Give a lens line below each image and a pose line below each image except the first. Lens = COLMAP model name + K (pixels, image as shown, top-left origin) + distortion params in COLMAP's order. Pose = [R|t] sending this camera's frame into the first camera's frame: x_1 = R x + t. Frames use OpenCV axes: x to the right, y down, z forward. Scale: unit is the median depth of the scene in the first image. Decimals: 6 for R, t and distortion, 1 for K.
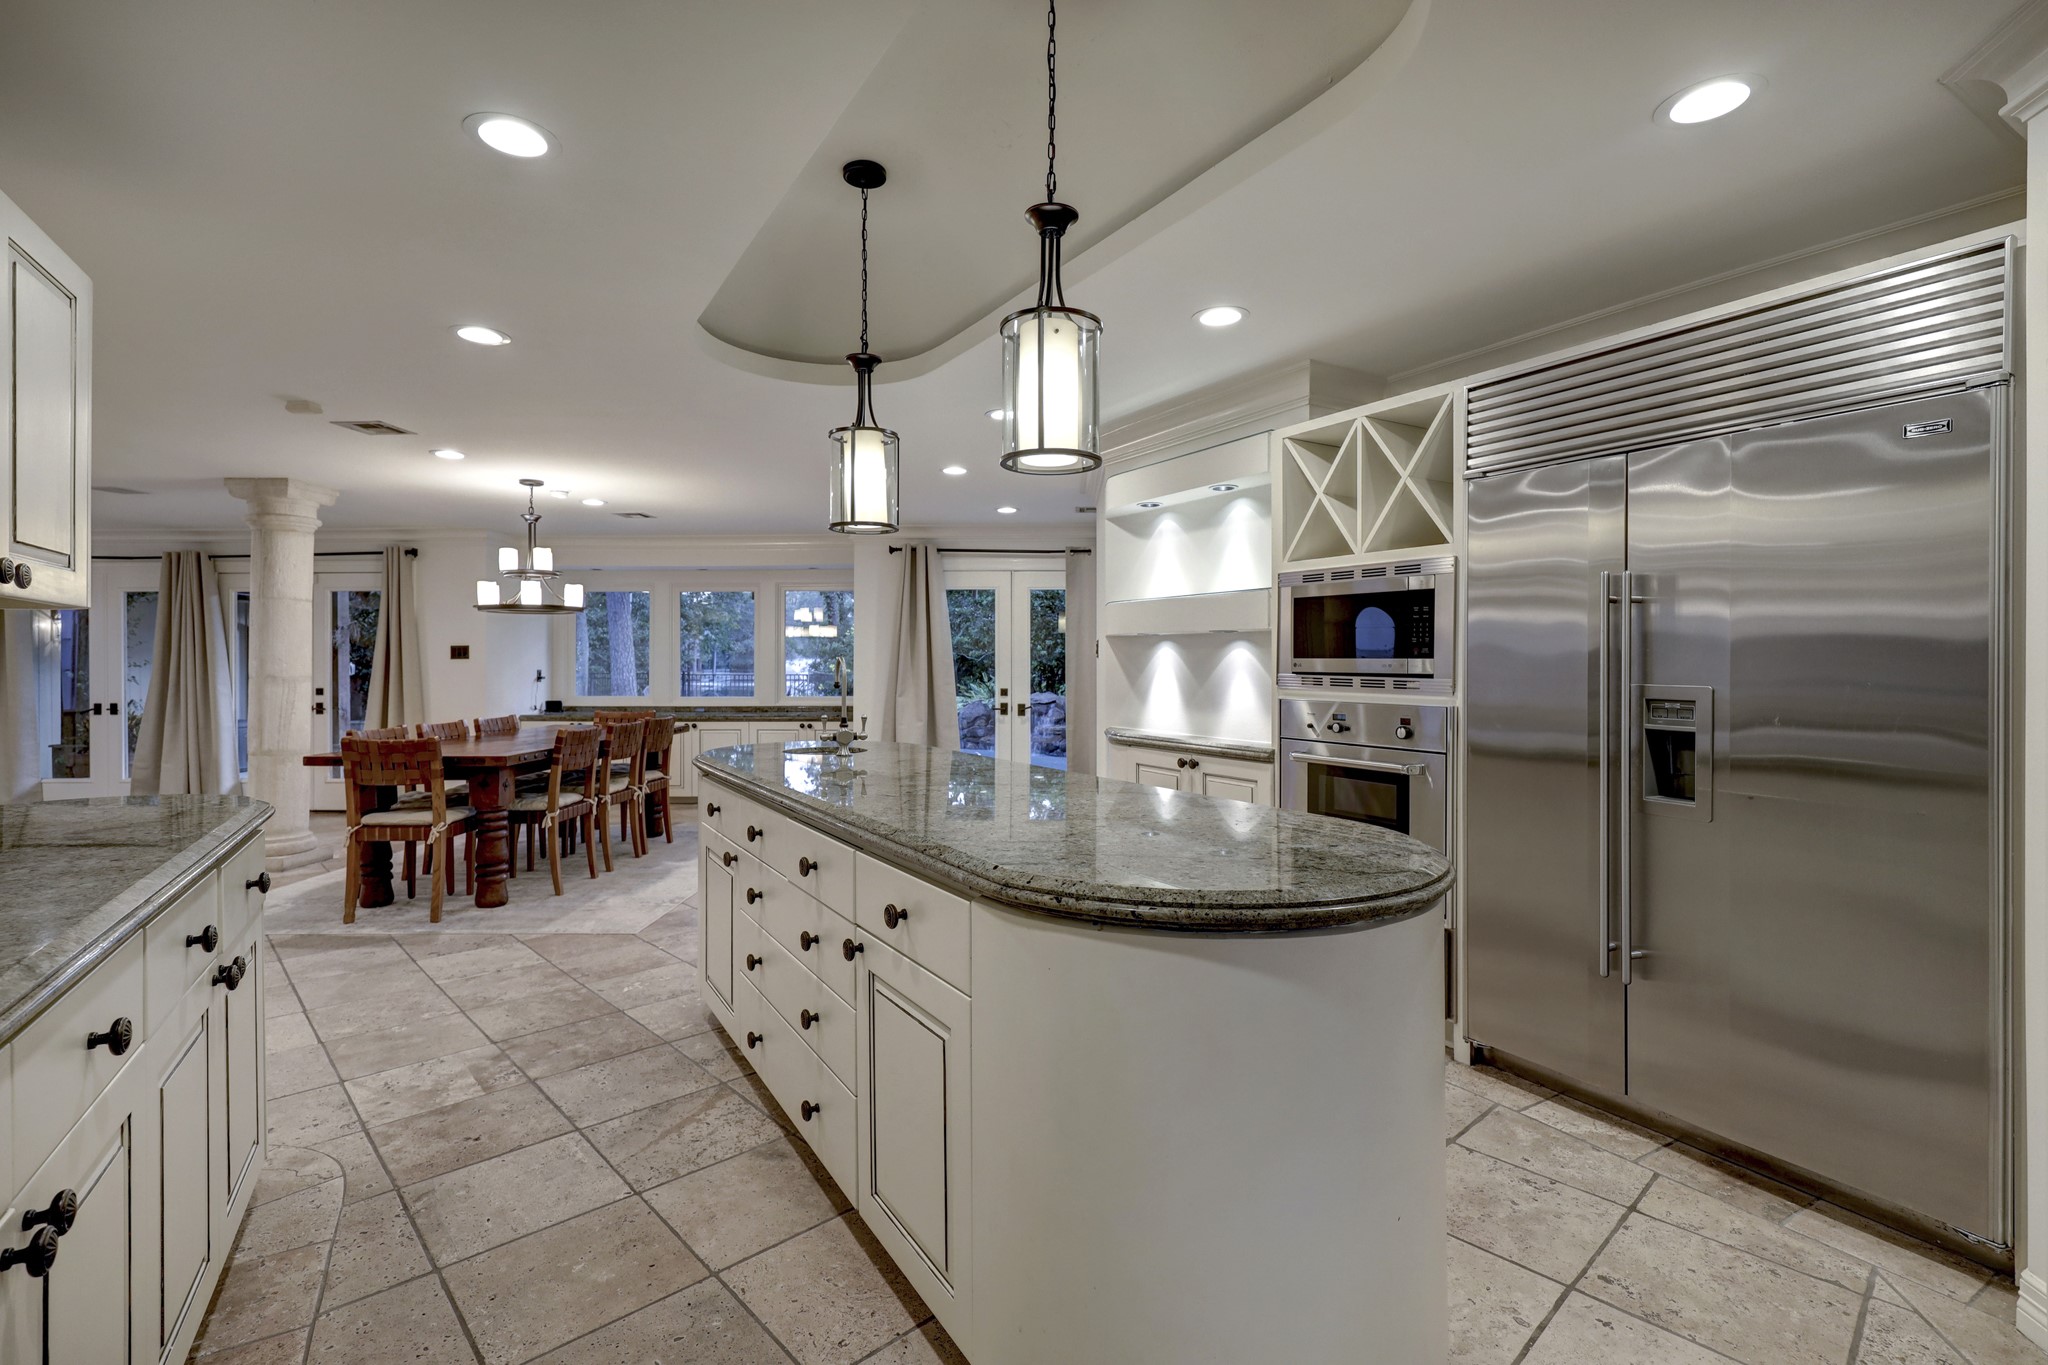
lens RADIAL K [[913.9, 0, 1019.0], [0, 913.9, 671.9], [0, 0, 1]] dist [-0.002360, -0.000158]
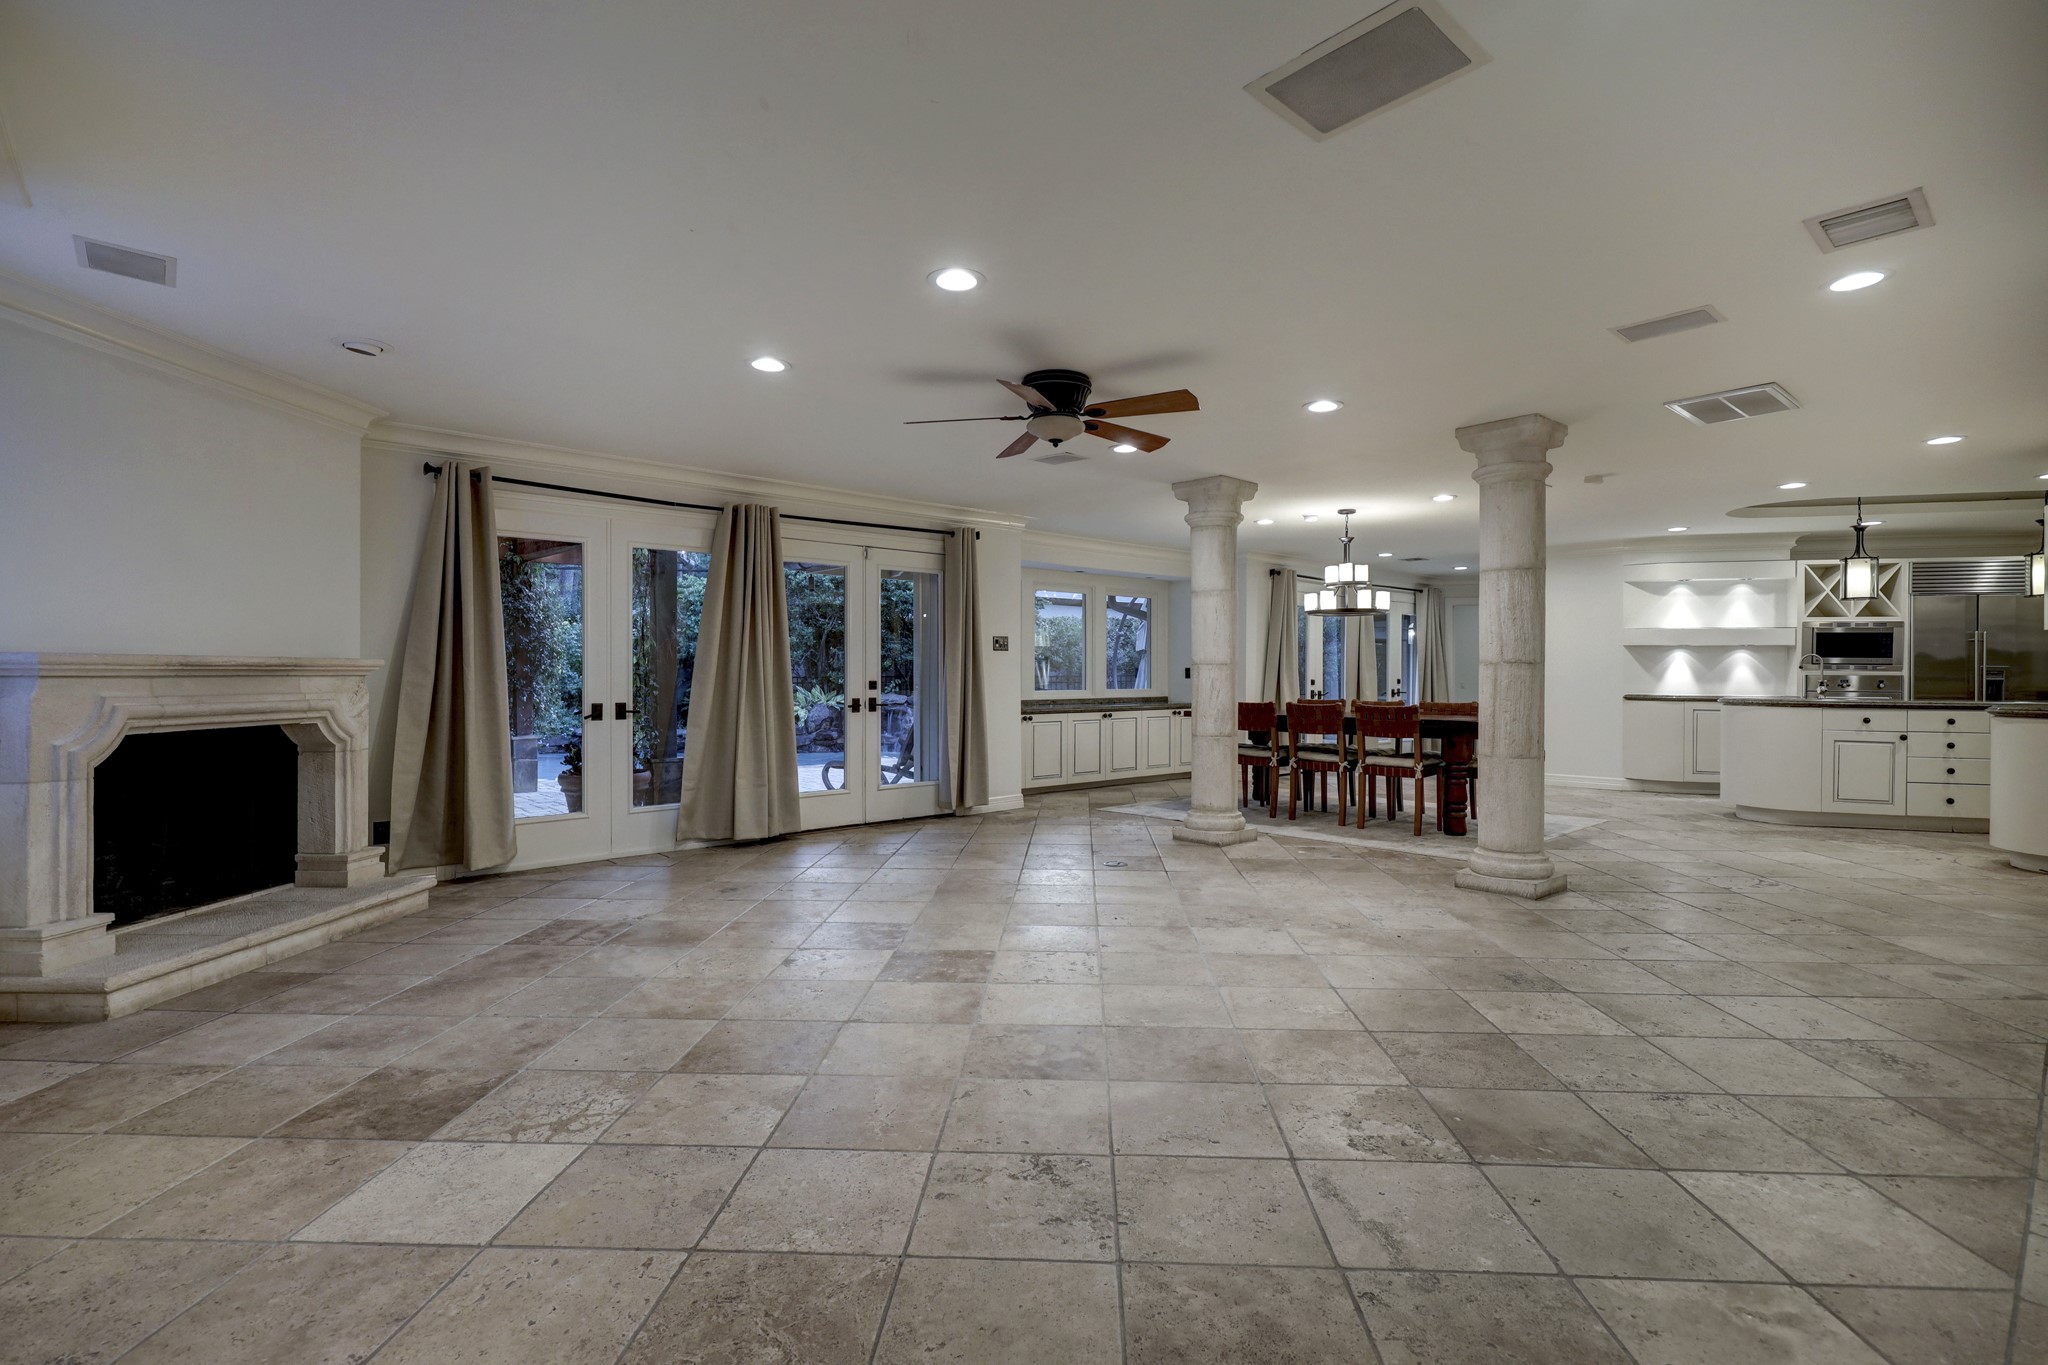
lens RADIAL K [[973.2, 0, 1026.1], [0, 973.2, 685.7], [0, 0, 1]] dist [0.003917, 0.000370]
pose [[0.730918, -0.006175, 0.682437, -1.829395], [0.002839, 0.999978, 0.006007, 0.023242], [-0.682460, -0.002453, 0.730919, 0.327344]]
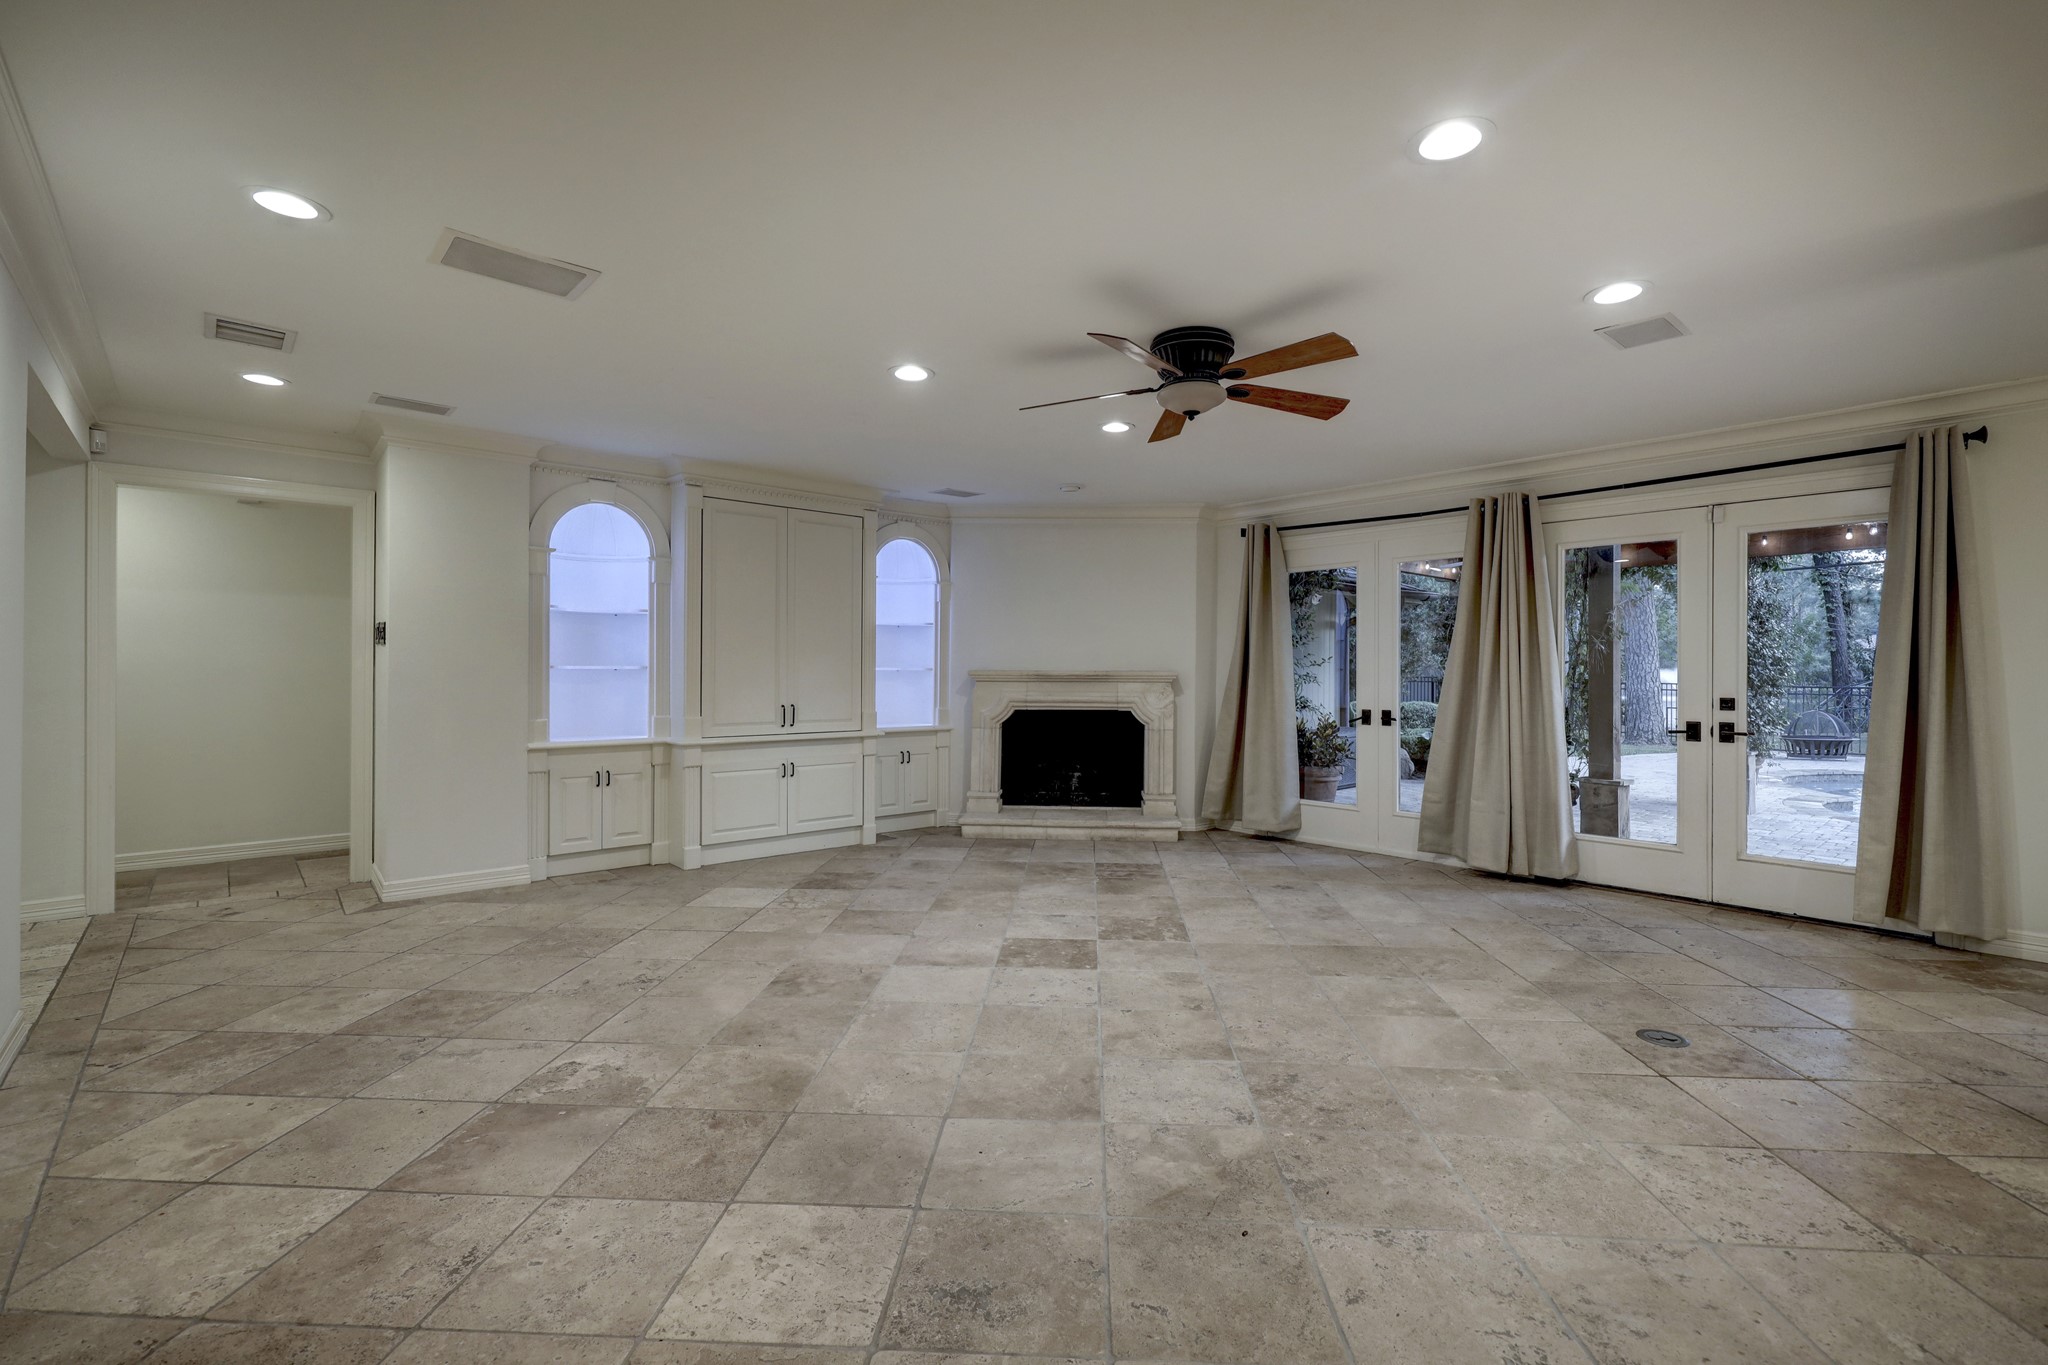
lens RADIAL K [[913.9, 0, 1035.6], [0, 913.9, 663.6], [0, 0, 1]] dist [-0.002360, -0.000158]
pose [[0.677714, -0.001231, -0.735325, -0.903115], [-0.012661, 0.999831, -0.013342, 0.012107], [0.735217, 0.018352, 0.677583, 0.384188]]
